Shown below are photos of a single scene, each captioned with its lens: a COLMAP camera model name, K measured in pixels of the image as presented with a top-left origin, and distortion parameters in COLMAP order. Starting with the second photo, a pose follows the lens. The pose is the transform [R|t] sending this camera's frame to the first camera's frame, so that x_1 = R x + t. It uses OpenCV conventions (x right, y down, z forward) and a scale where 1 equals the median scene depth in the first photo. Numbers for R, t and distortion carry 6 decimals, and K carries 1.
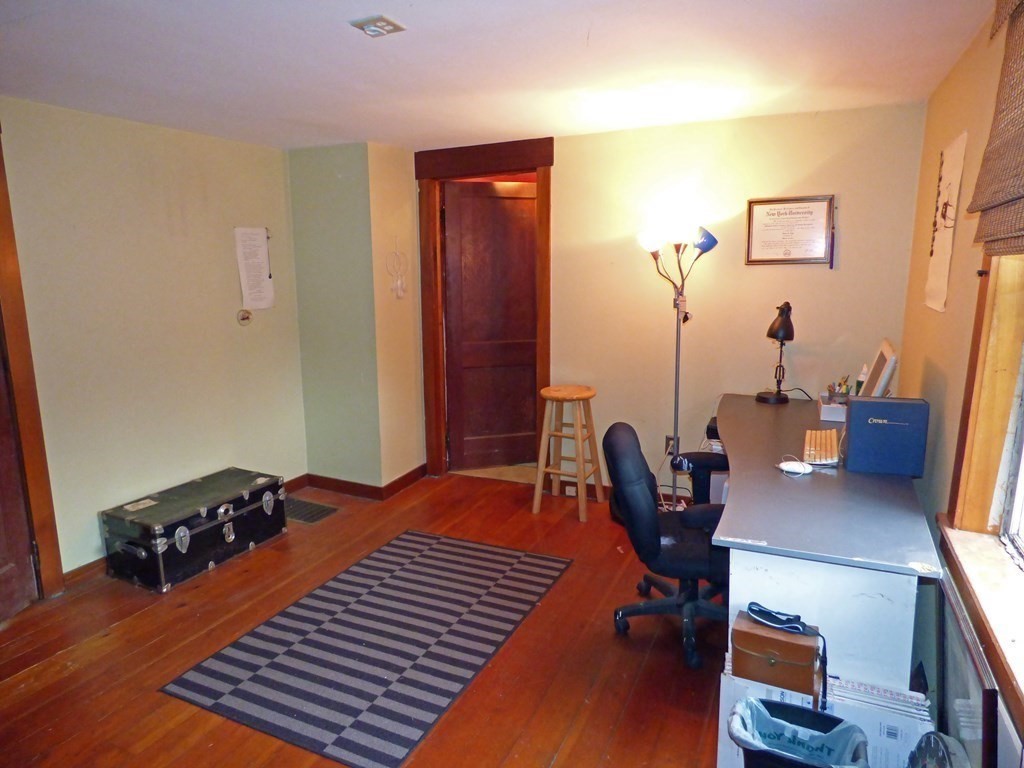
lens RADIAL K [[625.8, 0, 516.6], [0, 625.8, 382.1], [0, 0, 1]] dist [-0.017902, 0.004131]
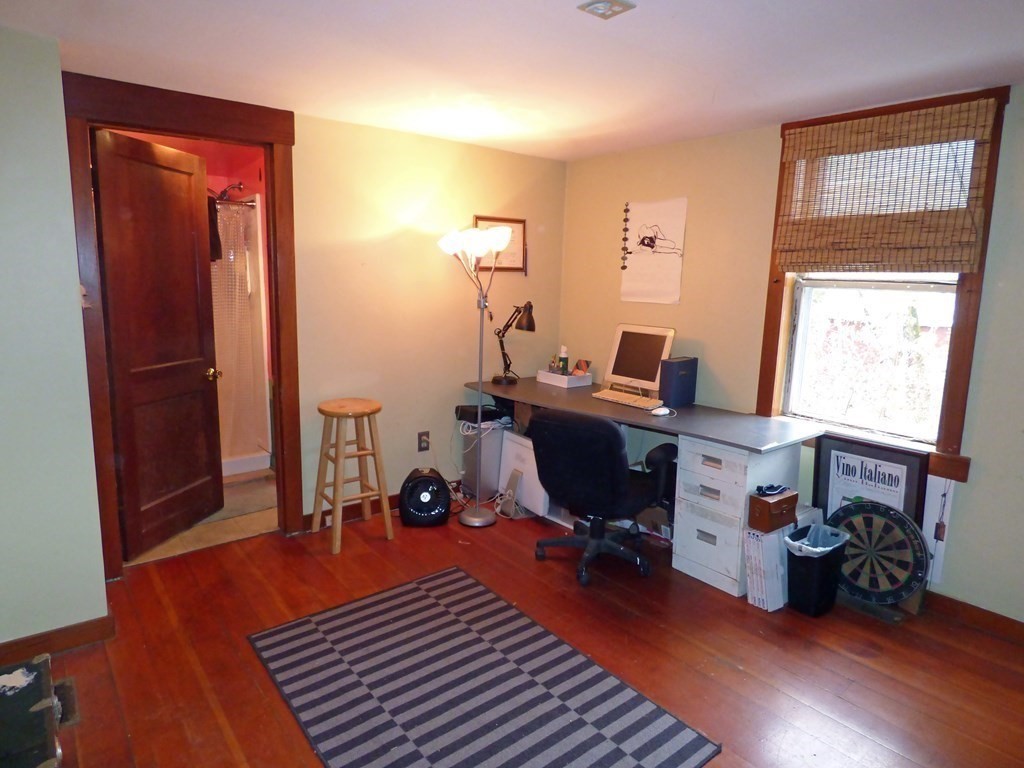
lens RADIAL K [[625.8, 0, 516.6], [0, 625.8, 382.1], [0, 0, 1]] dist [-0.017902, 0.004131]
pose [[0.429768, -0.126928, 0.893973, -0.721110], [0.132473, 0.988220, 0.076624, -0.065405], [-0.893169, 0.085497, 0.441520, 0.460817]]
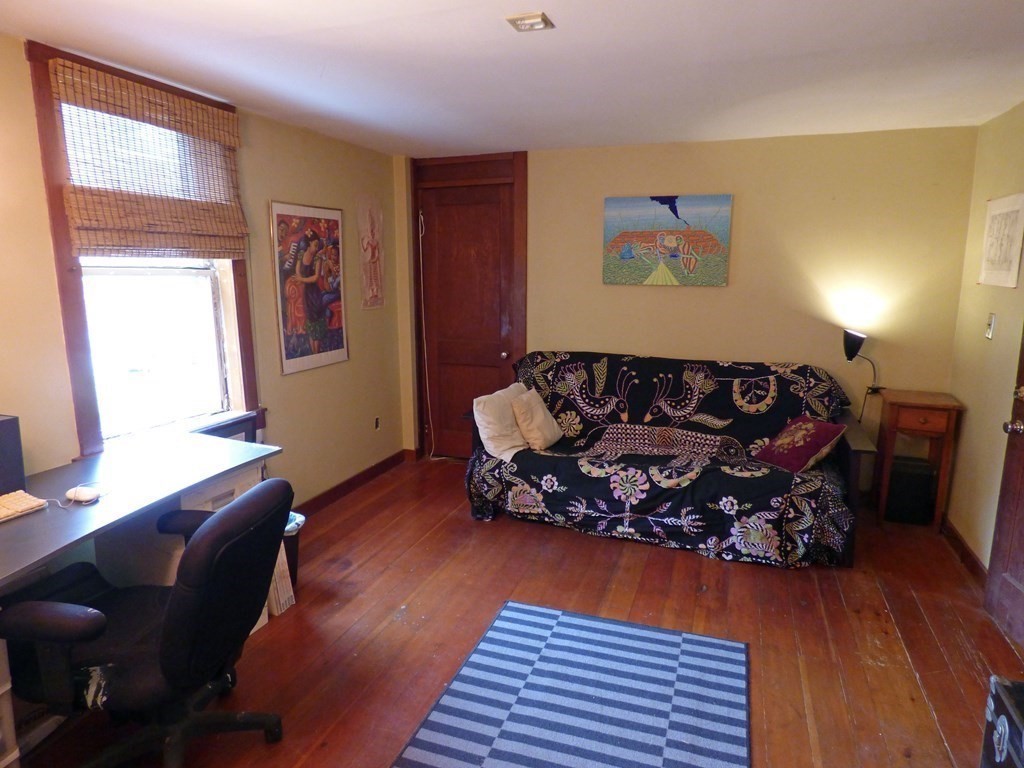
lens RADIAL K [[625.8, 0, 516.6], [0, 625.8, 382.1], [0, 0, 1]] dist [-0.017902, 0.004131]
pose [[-0.994562, 0.028567, -0.100150, -0.051802], [-0.007905, 0.938164, 0.346101, -0.227861], [0.103844, 0.345011, -0.932836, 1.307468]]
